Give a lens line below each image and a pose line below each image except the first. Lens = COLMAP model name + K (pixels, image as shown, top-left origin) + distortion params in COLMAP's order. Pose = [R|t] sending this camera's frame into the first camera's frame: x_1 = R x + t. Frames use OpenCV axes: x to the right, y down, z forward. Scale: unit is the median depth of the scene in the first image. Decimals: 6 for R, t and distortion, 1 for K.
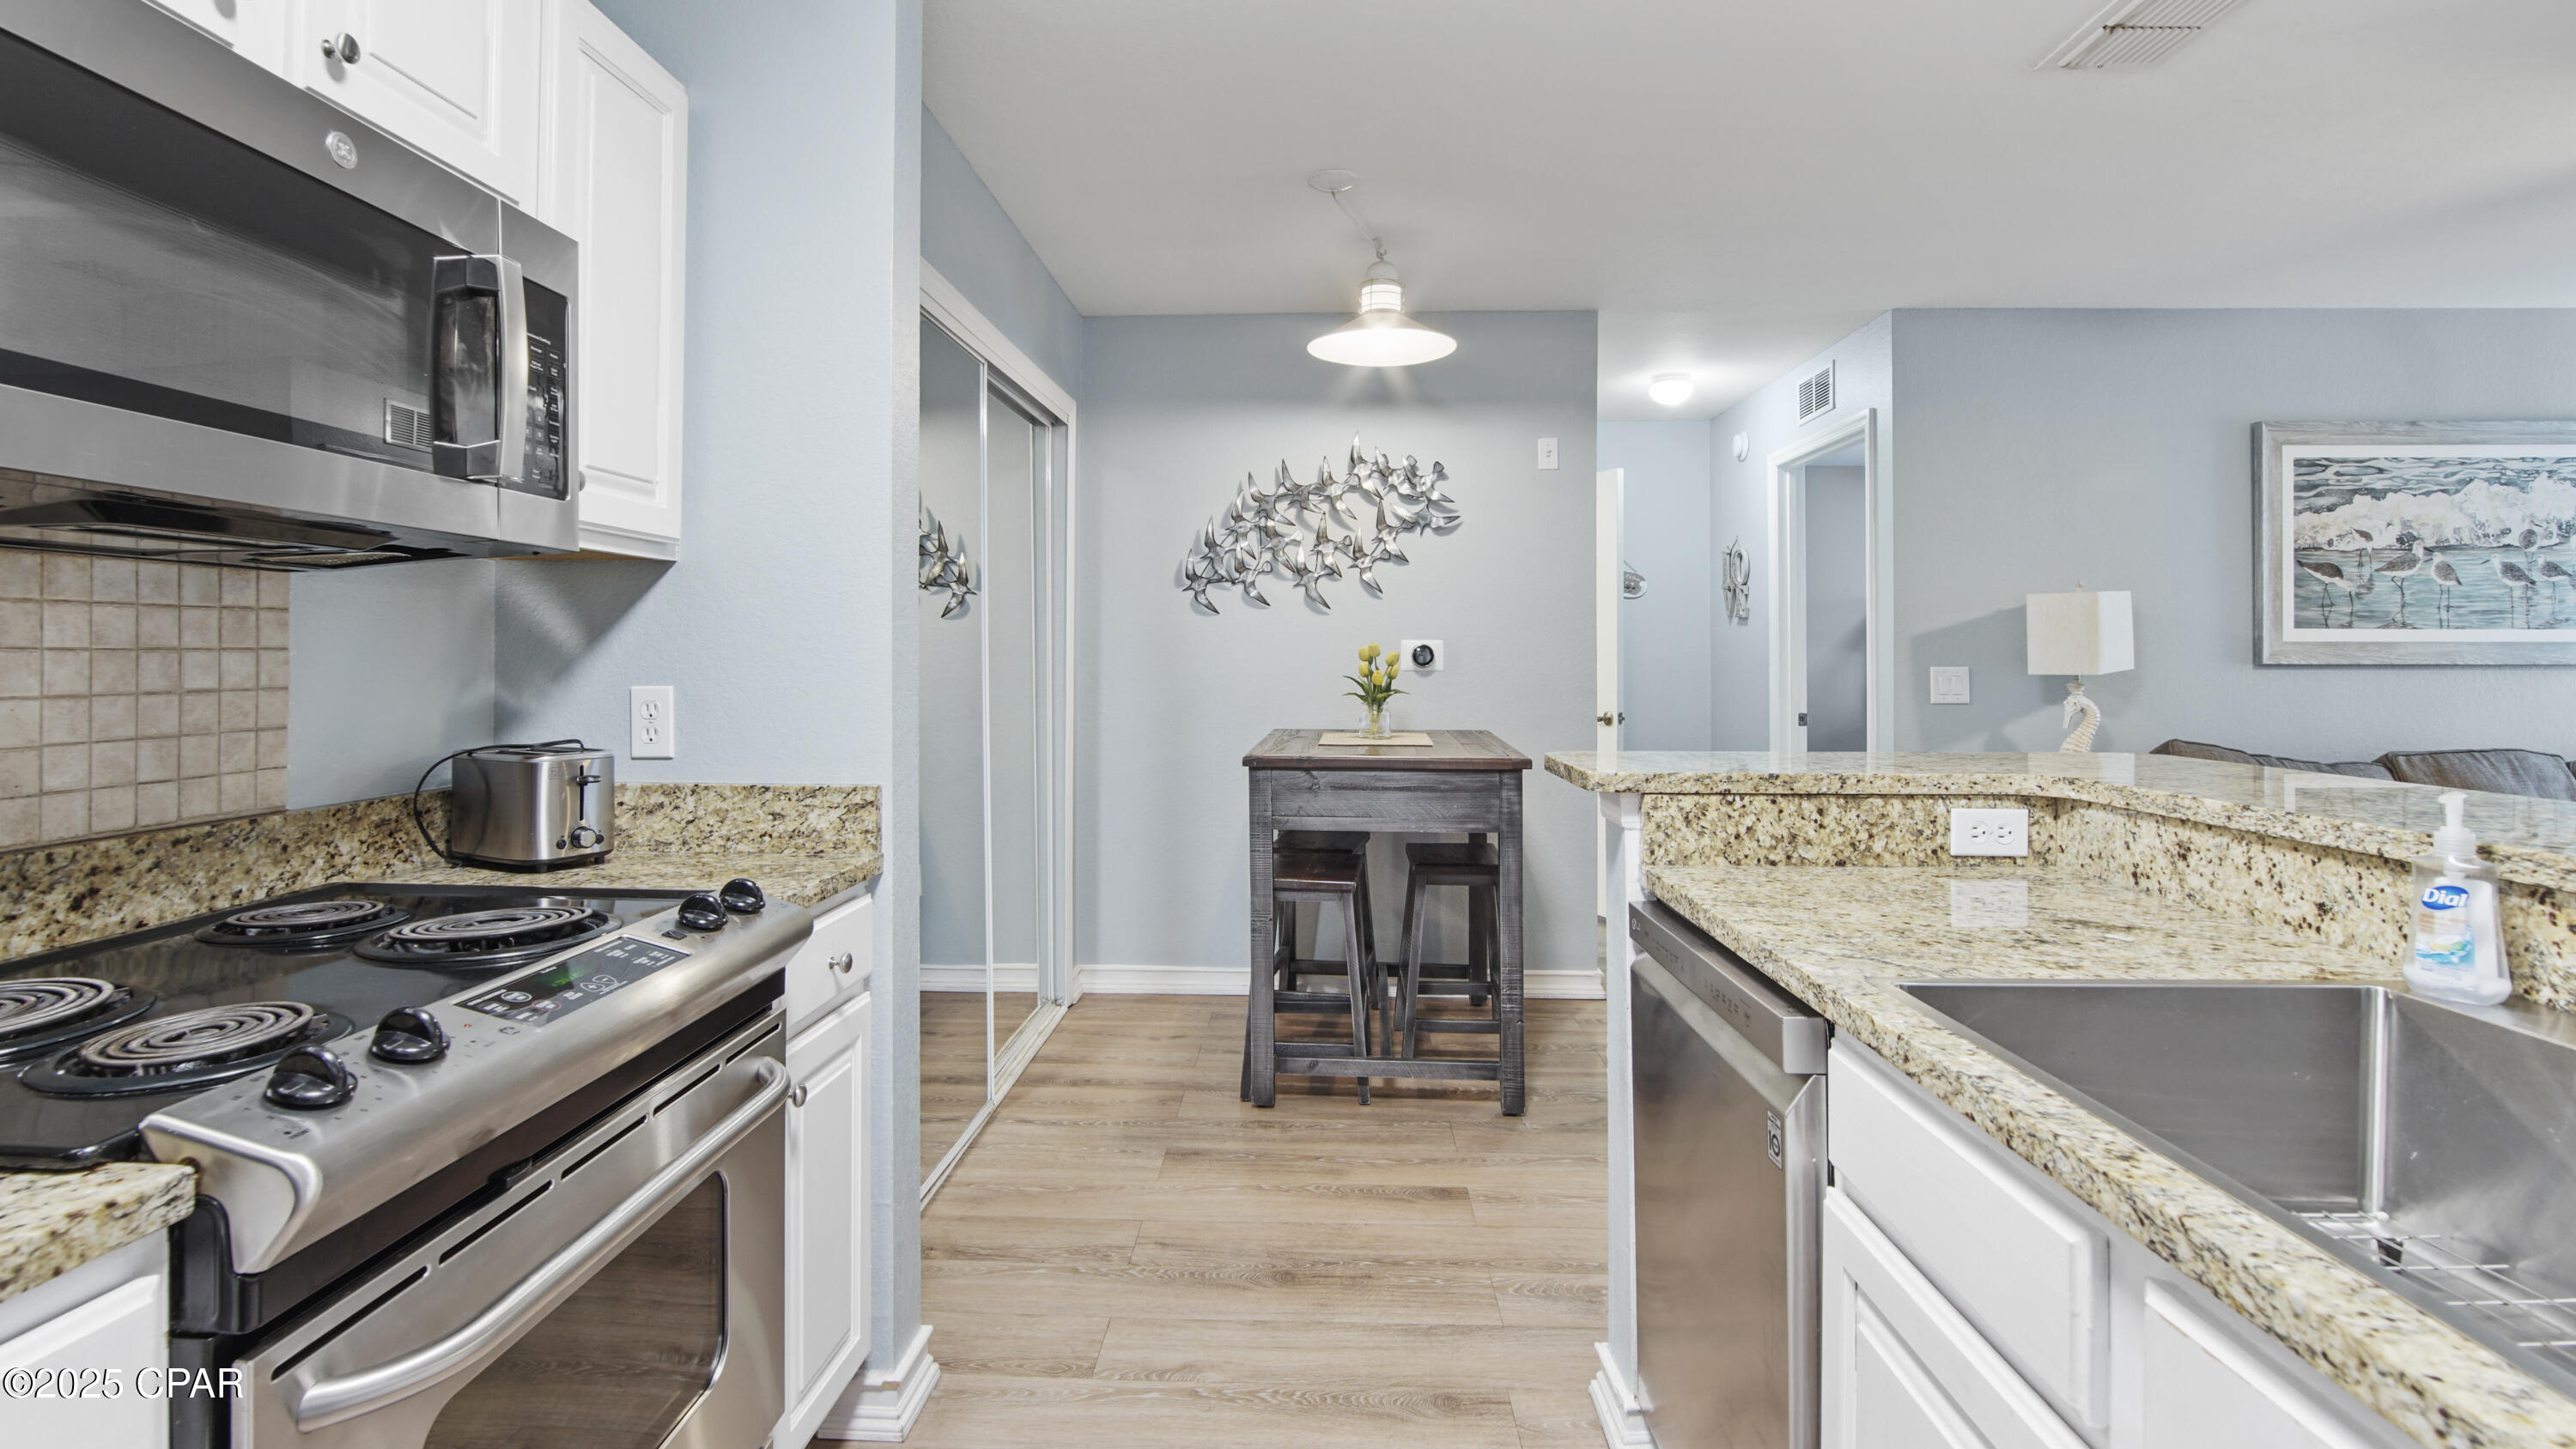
lens RADIAL K [[1191.5, 0, 1265.1], [0, 1191.5, 639.9], [0, 0, 1]] dist [-0.026583, 0.004347]
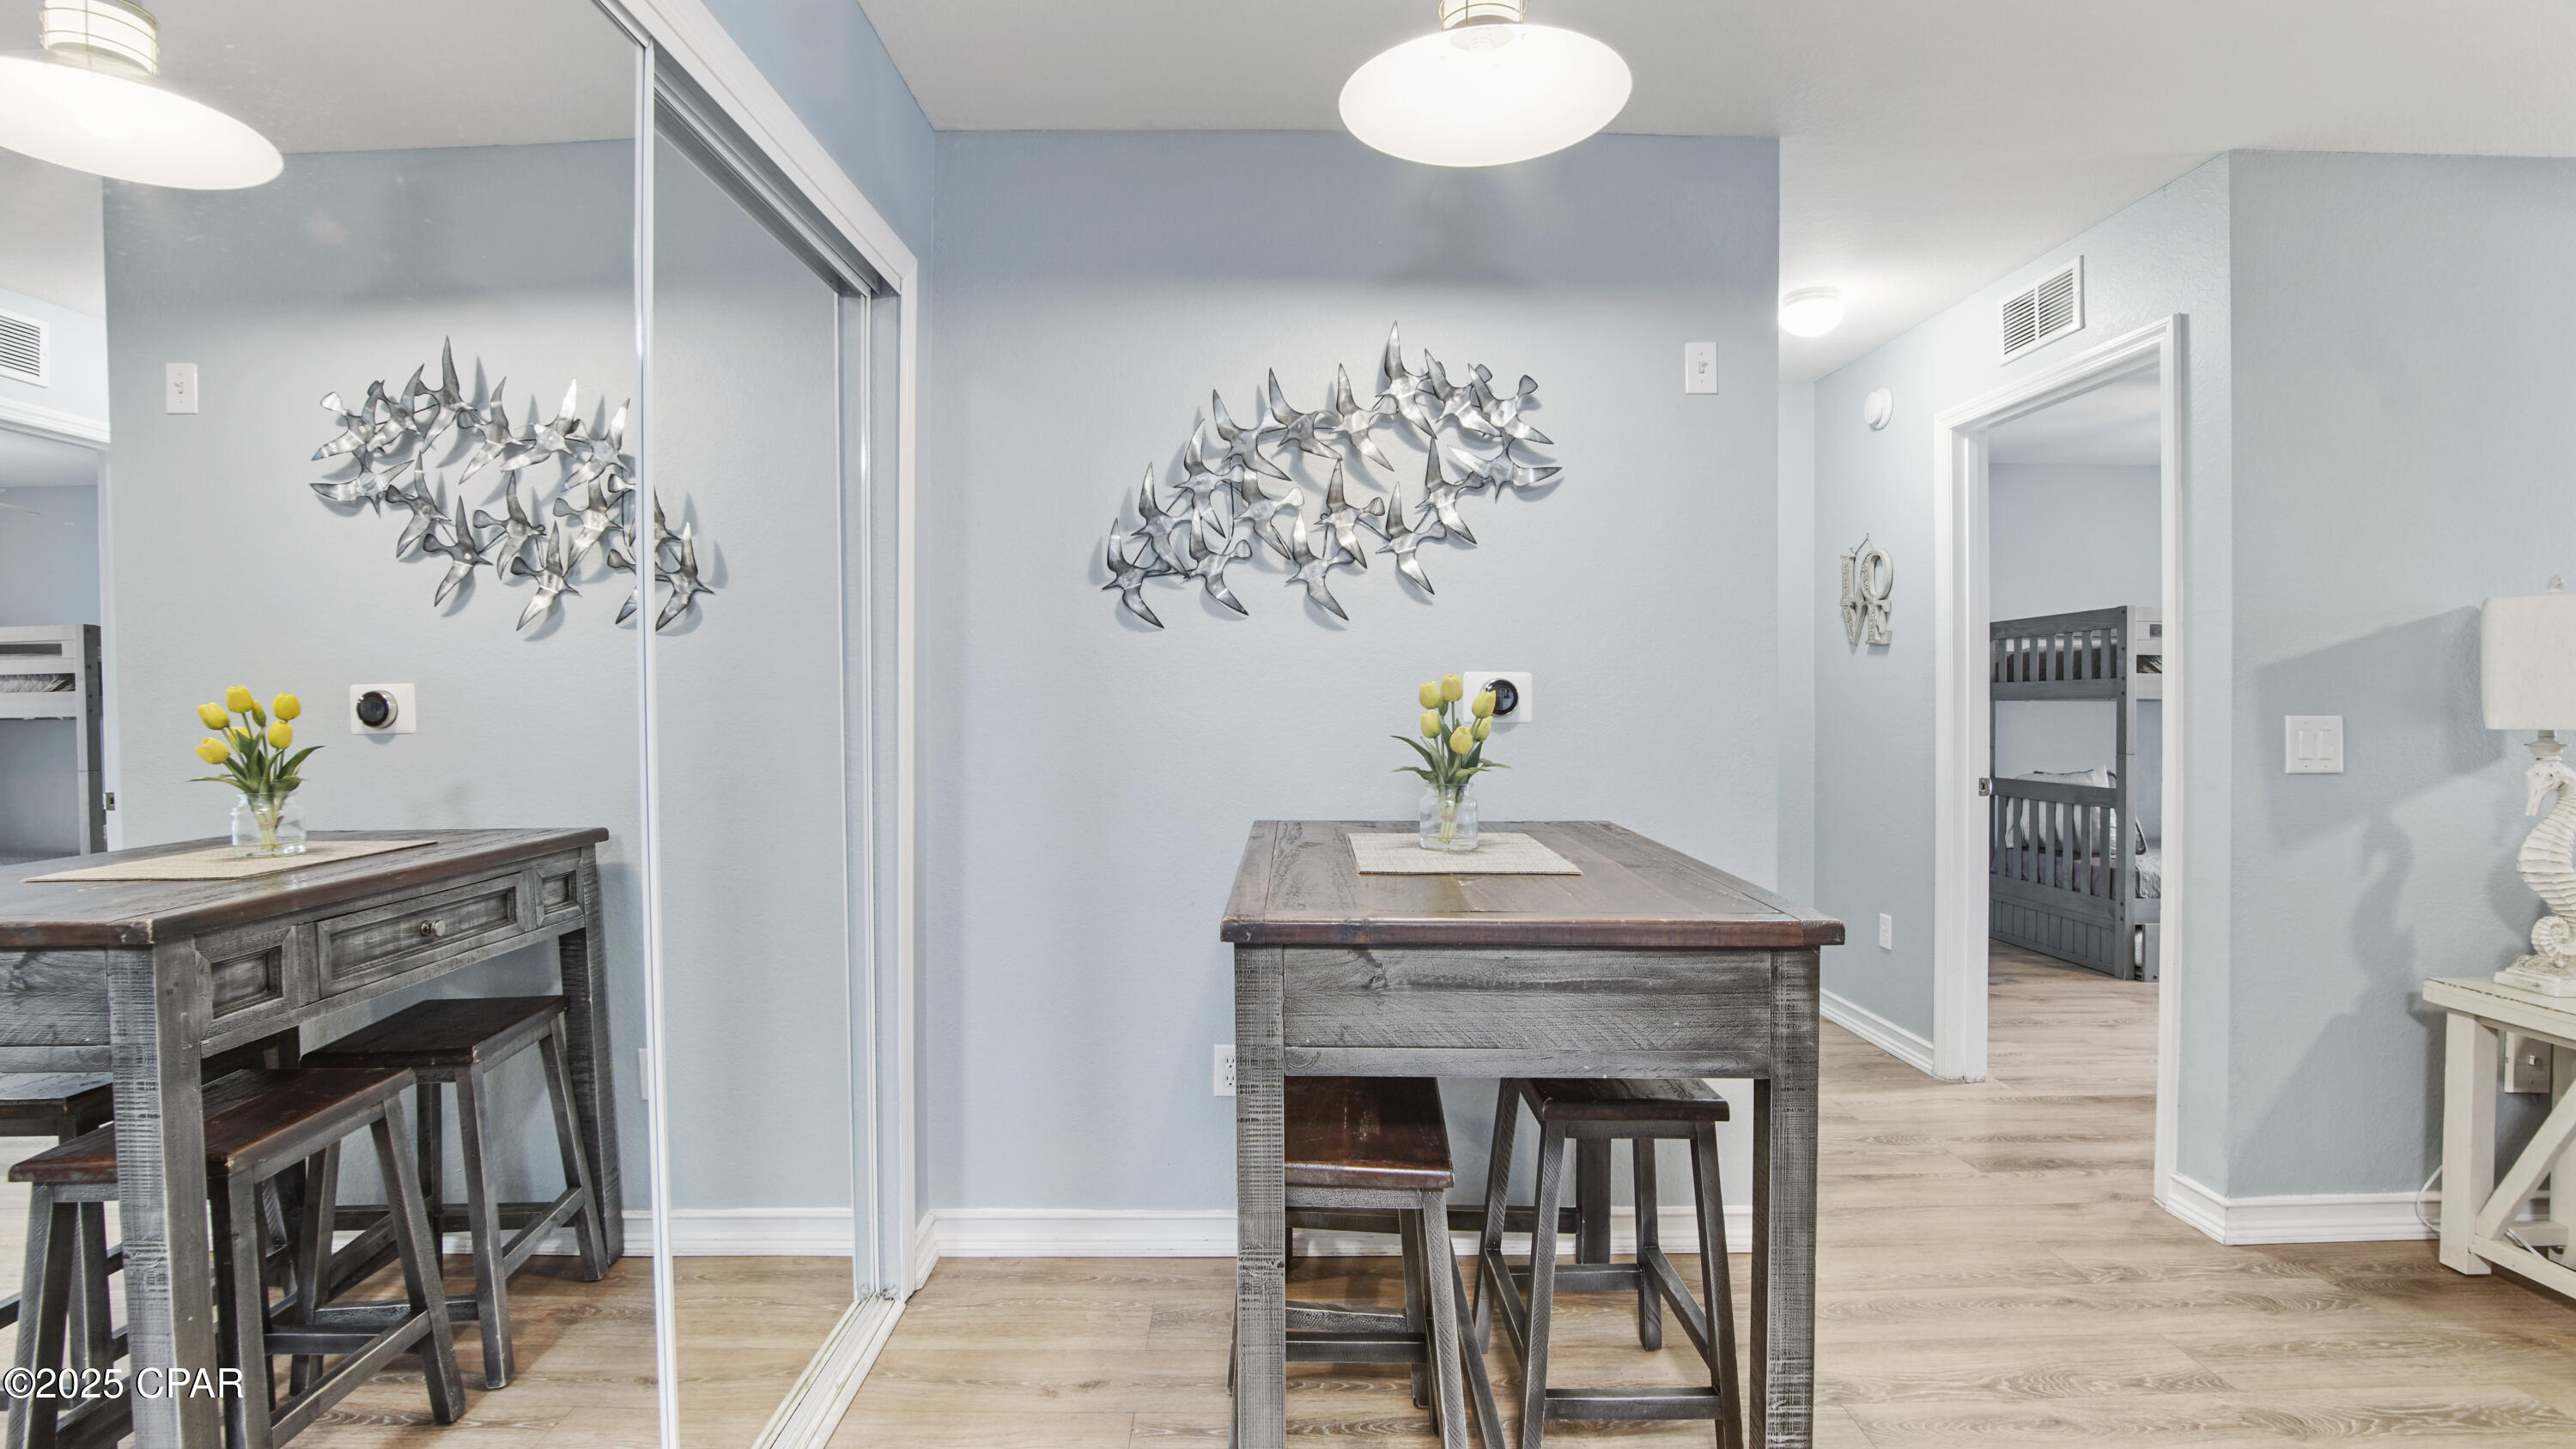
lens RADIAL K [[1191.5, 0, 1276.8], [0, 1191.5, 709.0], [0, 0, 1]] dist [-0.026583, 0.004347]
pose [[0.998215, -0.000976, 0.059710, -0.019068], [-0.000771, 0.999573, 0.029223, 0.002167], [-0.059713, -0.029217, 0.997788, 0.422124]]
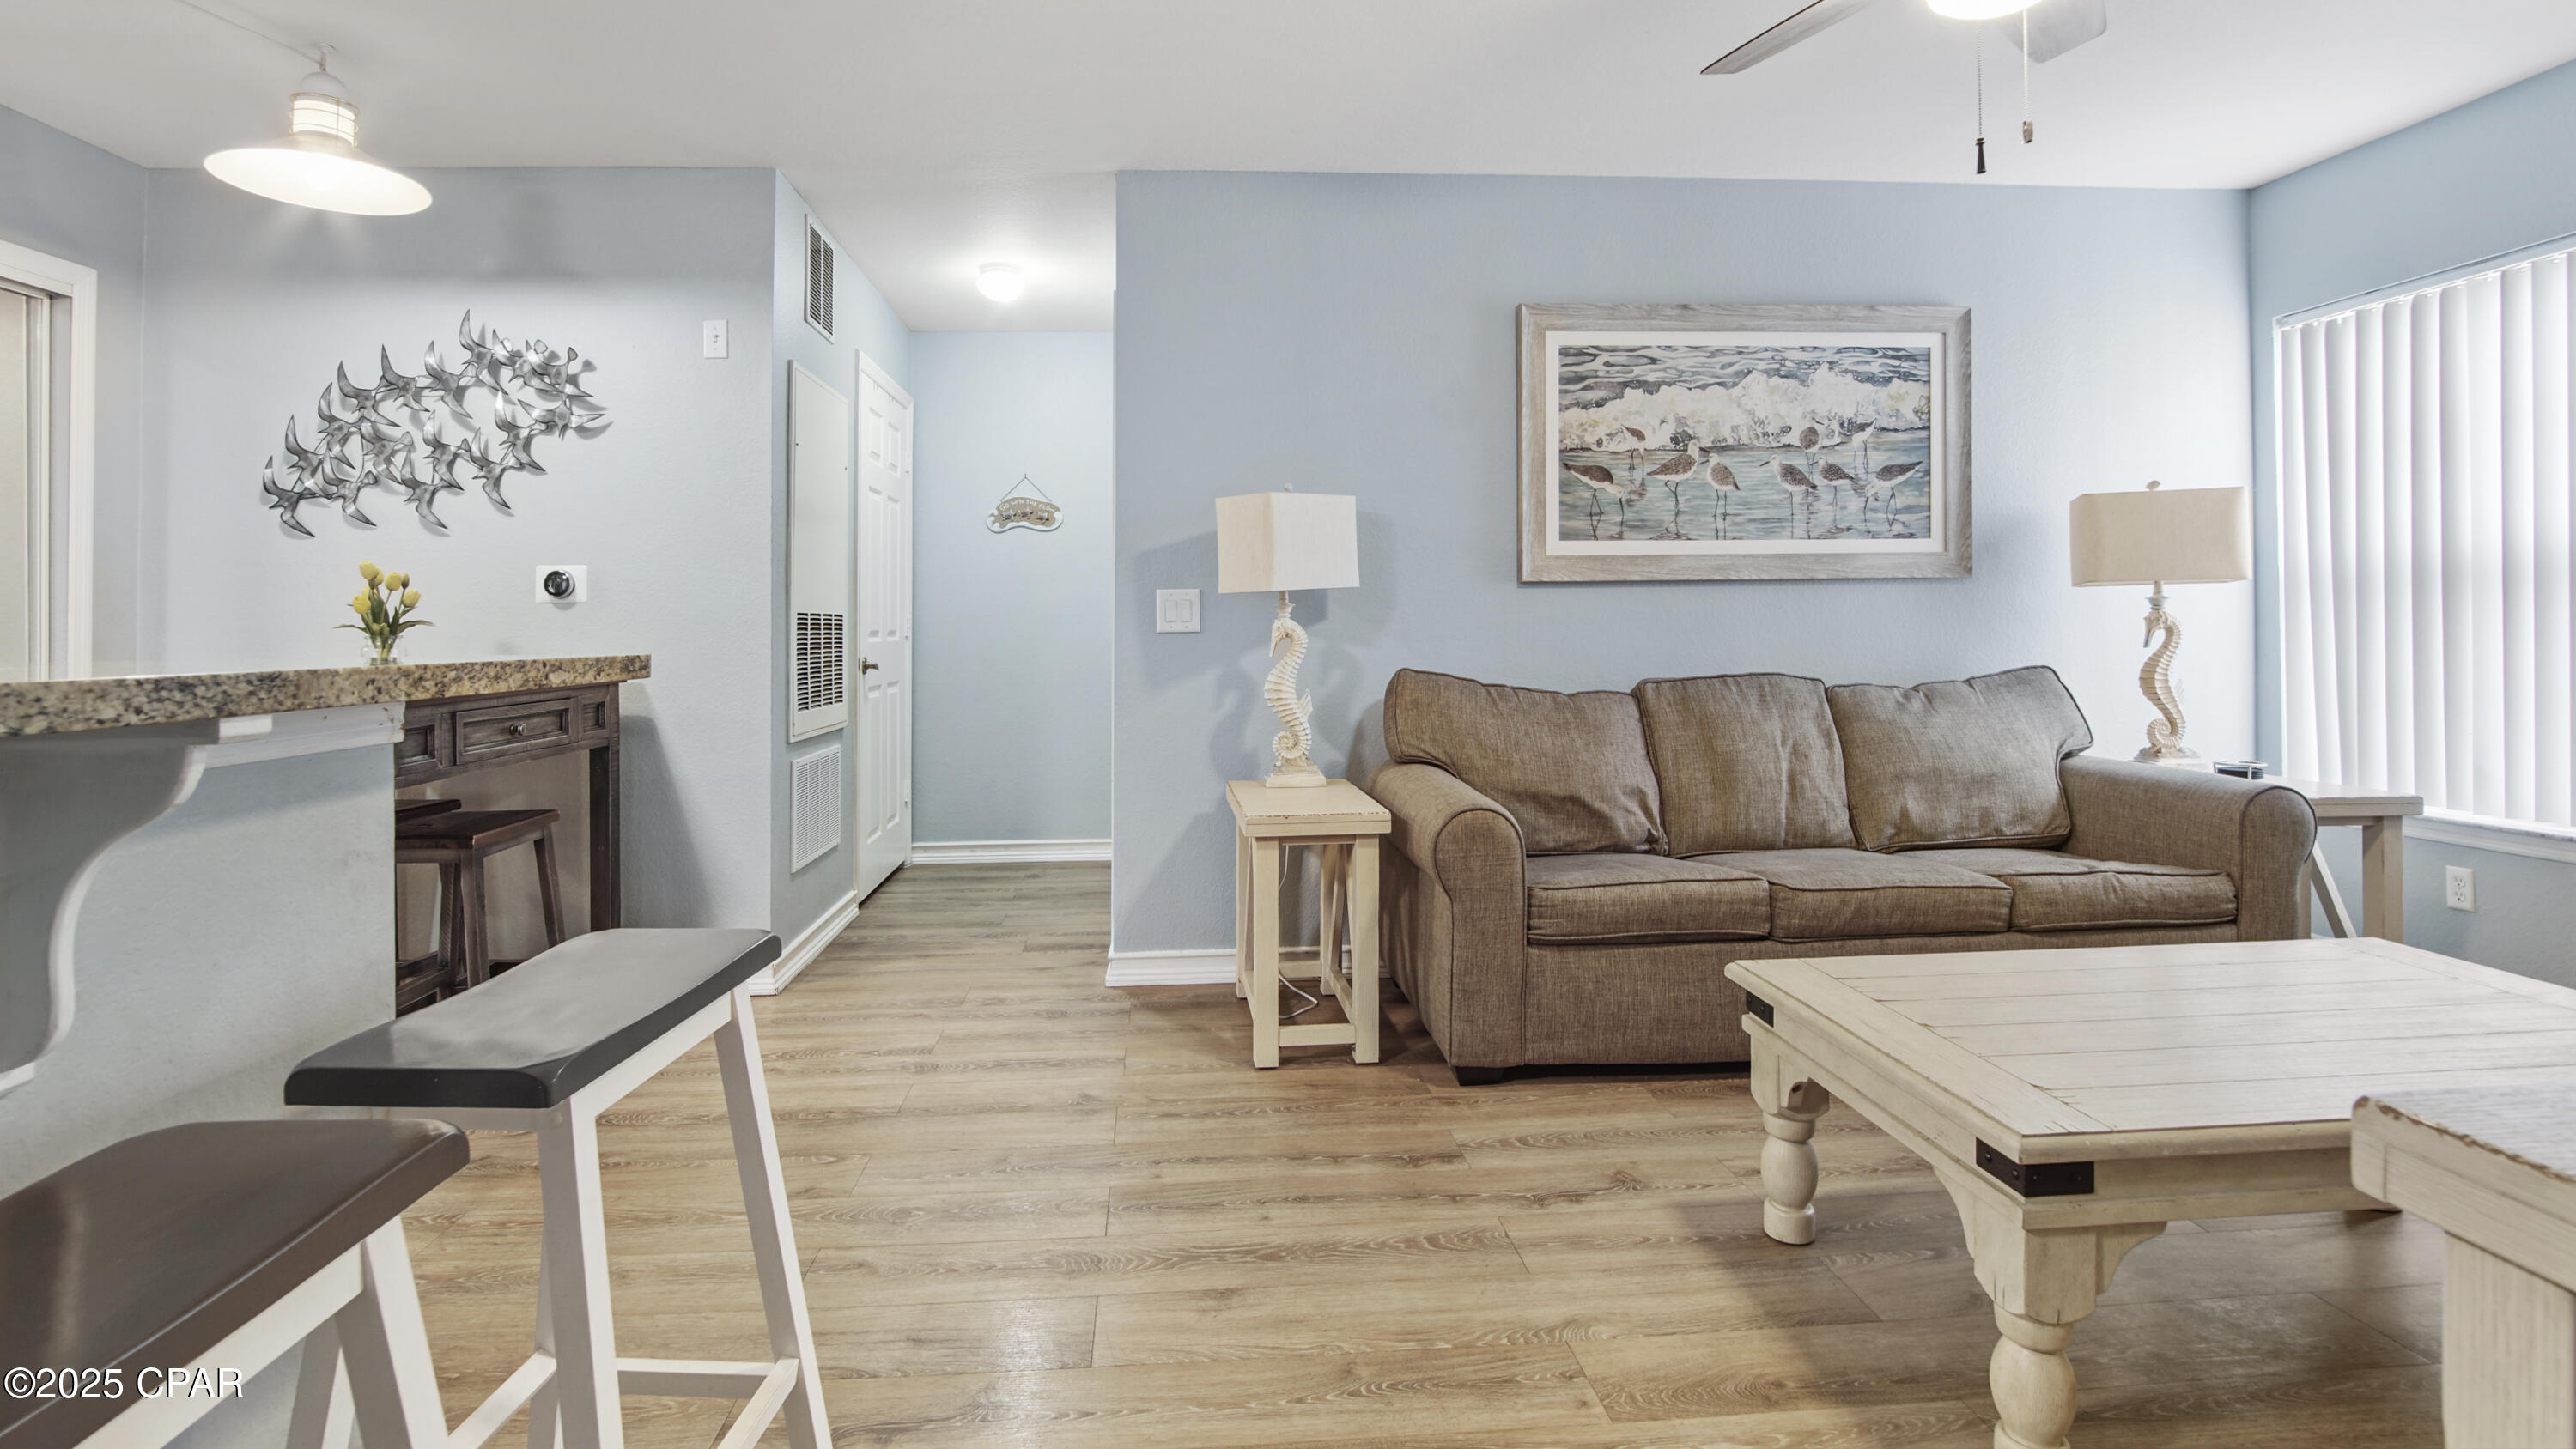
lens RADIAL K [[1191.5, 0, 1255.4], [0, 1191.5, 661.8], [0, 0, 1]] dist [-0.026583, 0.004347]
pose [[0.992901, -0.017707, 0.117620, 0.548500], [0.012098, 0.998763, 0.048228, 0.036414], [-0.118329, -0.046462, 0.991887, 0.131796]]
